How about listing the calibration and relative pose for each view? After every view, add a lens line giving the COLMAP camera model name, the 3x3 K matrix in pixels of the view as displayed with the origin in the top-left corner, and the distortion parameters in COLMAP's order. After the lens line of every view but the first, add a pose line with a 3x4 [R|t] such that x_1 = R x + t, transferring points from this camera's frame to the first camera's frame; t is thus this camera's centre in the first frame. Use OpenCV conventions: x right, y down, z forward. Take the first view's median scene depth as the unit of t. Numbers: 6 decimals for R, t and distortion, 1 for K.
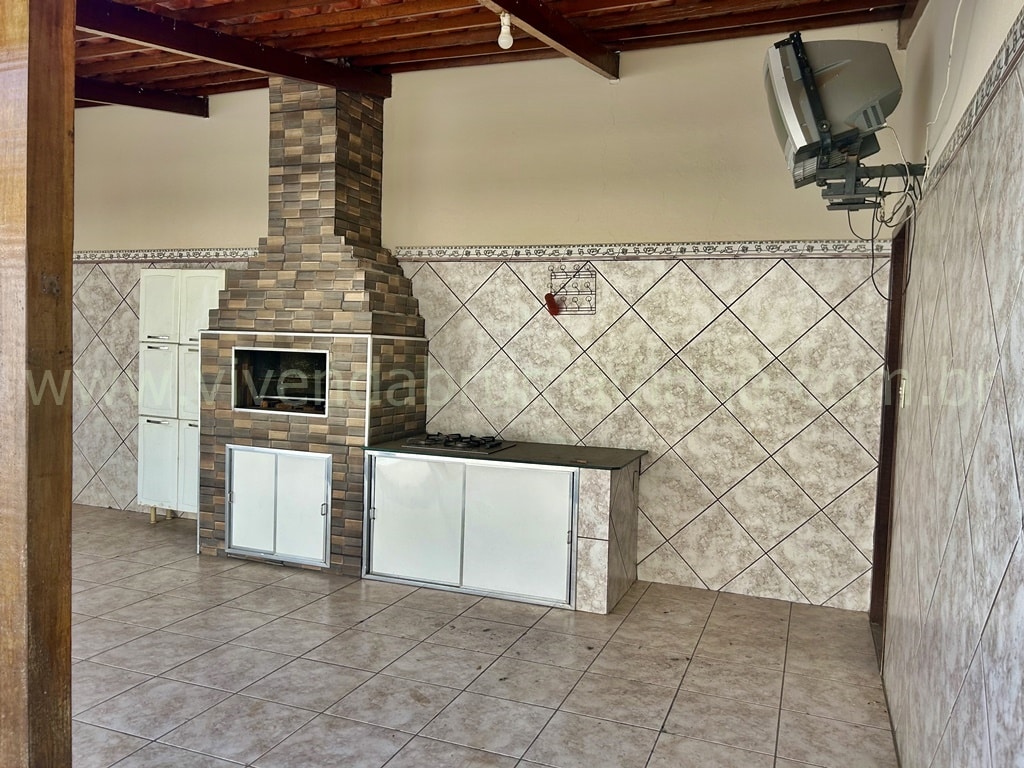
lens RADIAL K [[775.6, 0, 509.1], [0, 775.6, 387.2], [0, 0, 1]] dist [0.055811, -0.057636]
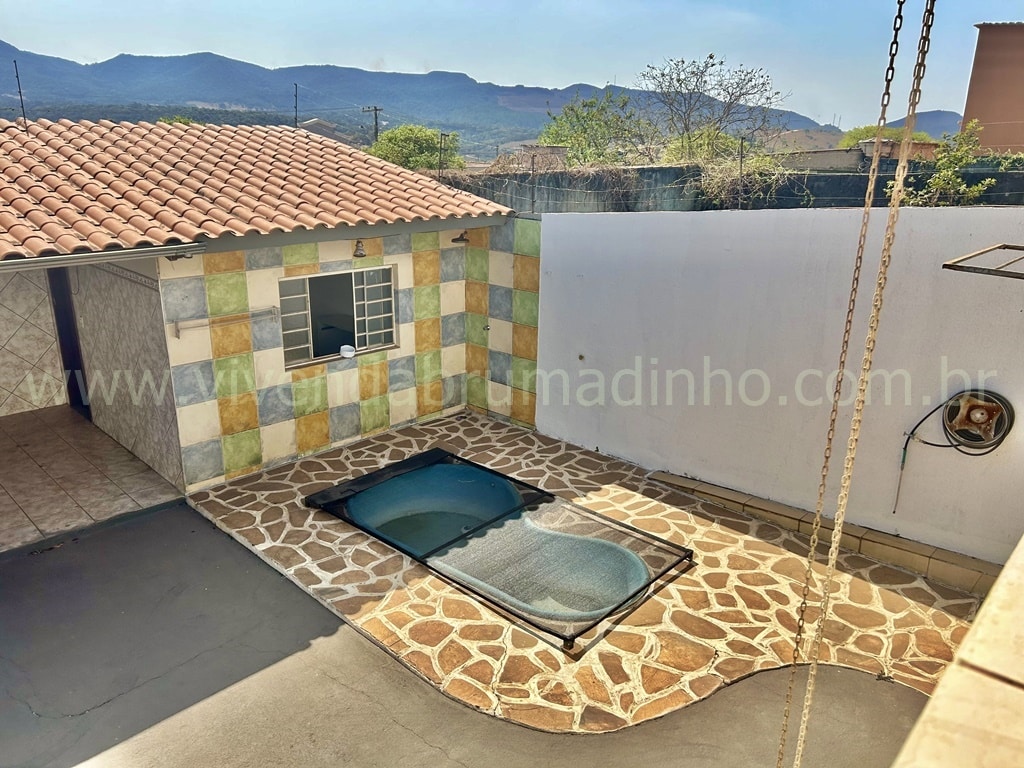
lens RADIAL K [[775.6, 0, 519.7], [0, 775.6, 390.4], [0, 0, 1]] dist [0.055811, -0.057636]
pose [[0.407670, -0.315727, 0.856809, -0.869003], [0.041100, 0.943715, 0.328196, -0.405266], [-0.912204, -0.098581, 0.397701, -1.013586]]
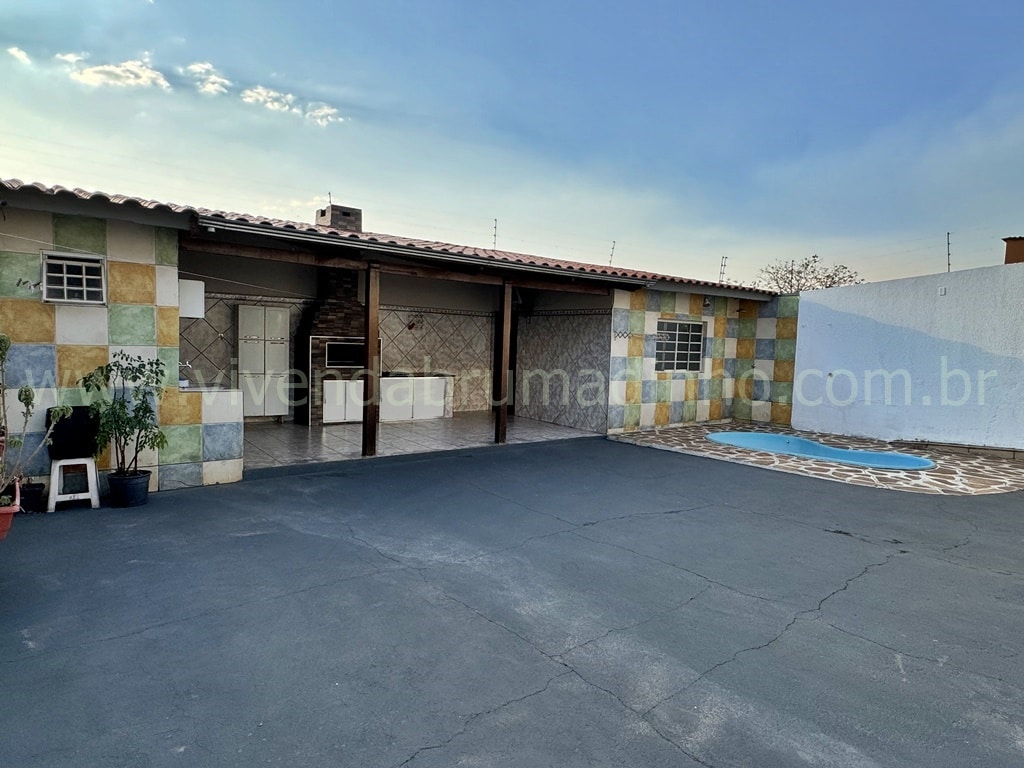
lens RADIAL K [[608.8, 0, 512.1], [0, 608.8, 385.3], [0, 0, 1]] dist [0.000525, 0.000778]
pose [[0.531834, -0.078079, 0.843242, -1.817462], [0.031207, 0.996871, 0.072622, -0.038753], [-0.846274, -0.012308, 0.532606, -0.623170]]
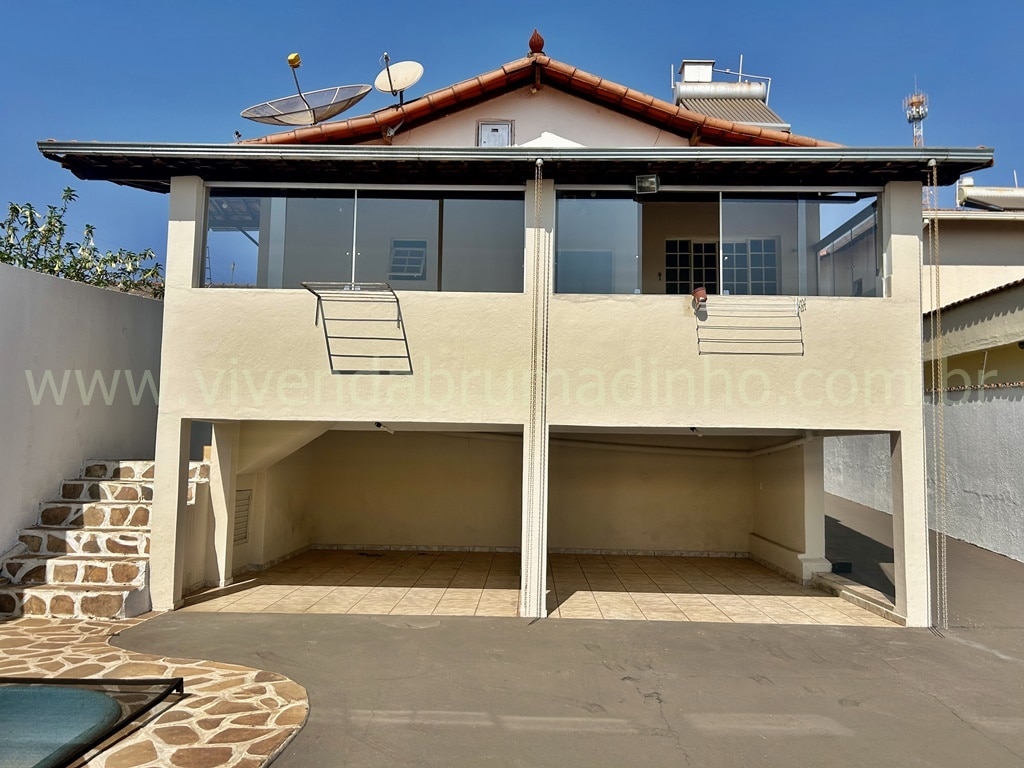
lens RADIAL K [[775.6, 0, 522.2], [0, 775.6, 397.9], [0, 0, 1]] dist [0.055811, -0.057636]
pose [[-0.951636, -0.074821, -0.297977, -0.067368], [-0.066397, 0.997058, -0.038309, -0.035254], [0.299967, -0.016671, -0.953804, 0.431508]]
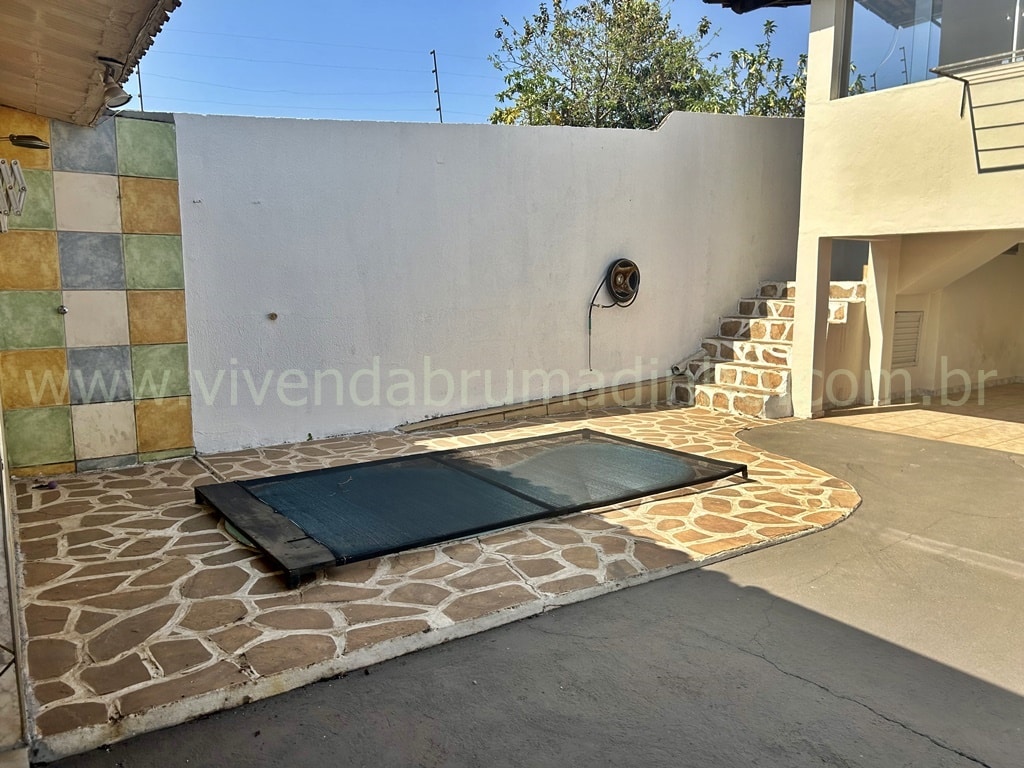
lens RADIAL K [[775.6, 0, 517.4], [0, 775.6, 395.0], [0, 0, 1]] dist [0.055811, -0.057636]
pose [[-0.808204, -0.125221, 0.575435, -0.351221], [-0.003866, 0.978239, 0.207446, -0.022804], [-0.588889, 0.165434, -0.791101, 0.418570]]
